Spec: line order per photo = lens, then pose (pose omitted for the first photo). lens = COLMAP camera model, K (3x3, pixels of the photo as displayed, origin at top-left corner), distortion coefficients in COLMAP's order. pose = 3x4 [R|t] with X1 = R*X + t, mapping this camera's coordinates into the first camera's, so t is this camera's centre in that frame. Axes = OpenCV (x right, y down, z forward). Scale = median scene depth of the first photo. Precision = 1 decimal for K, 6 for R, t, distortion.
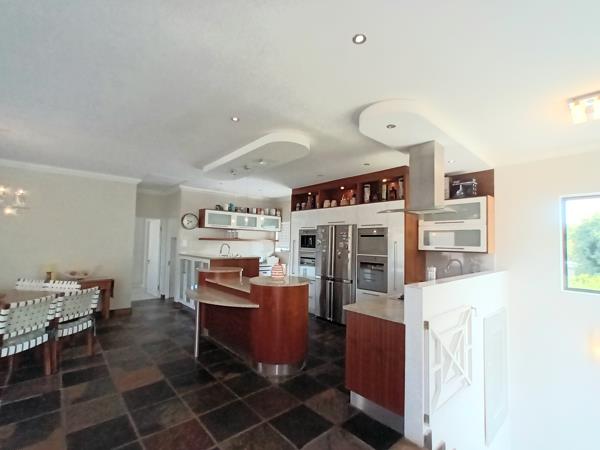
lens RADIAL K [[276.2, 0, 297.8], [0, 276.2, 230.0], [0, 0, 1]] dist [0.000586, 0.000610]
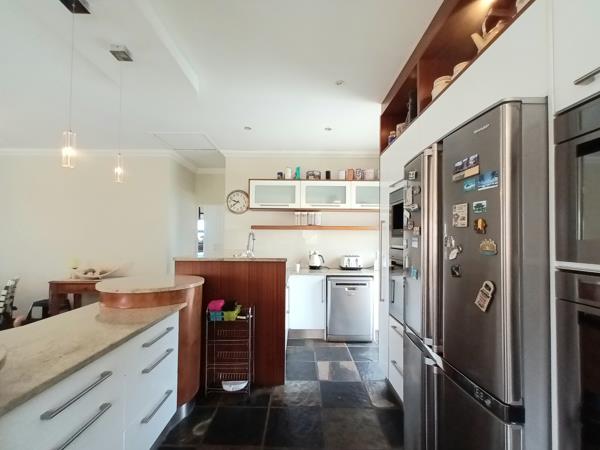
lens RADIAL K [[276.2, 0, 297.8], [0, 276.2, 230.0], [0, 0, 1]] dist [0.000586, 0.000610]
pose [[0.745884, -0.031614, -0.665326, 0.169974], [0.036689, 0.999307, -0.006352, 0.049941], [0.665065, -0.019672, 0.746526, 0.617000]]
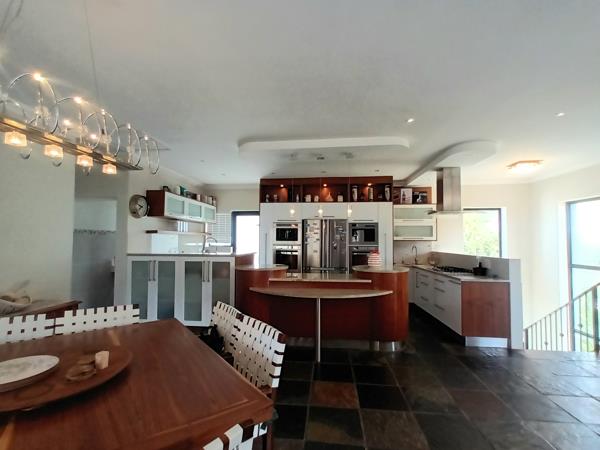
lens RADIAL K [[282.9, 0, 300.0], [0, 282.9, 225.0], [0, 0, 1]] dist [0.000012, 0.000107]
pose [[0.740567, 0.016970, 0.671768, -0.594891], [-0.021252, 0.999772, -0.001827, 0.008589], [-0.671646, -0.012923, 0.740760, 0.206339]]
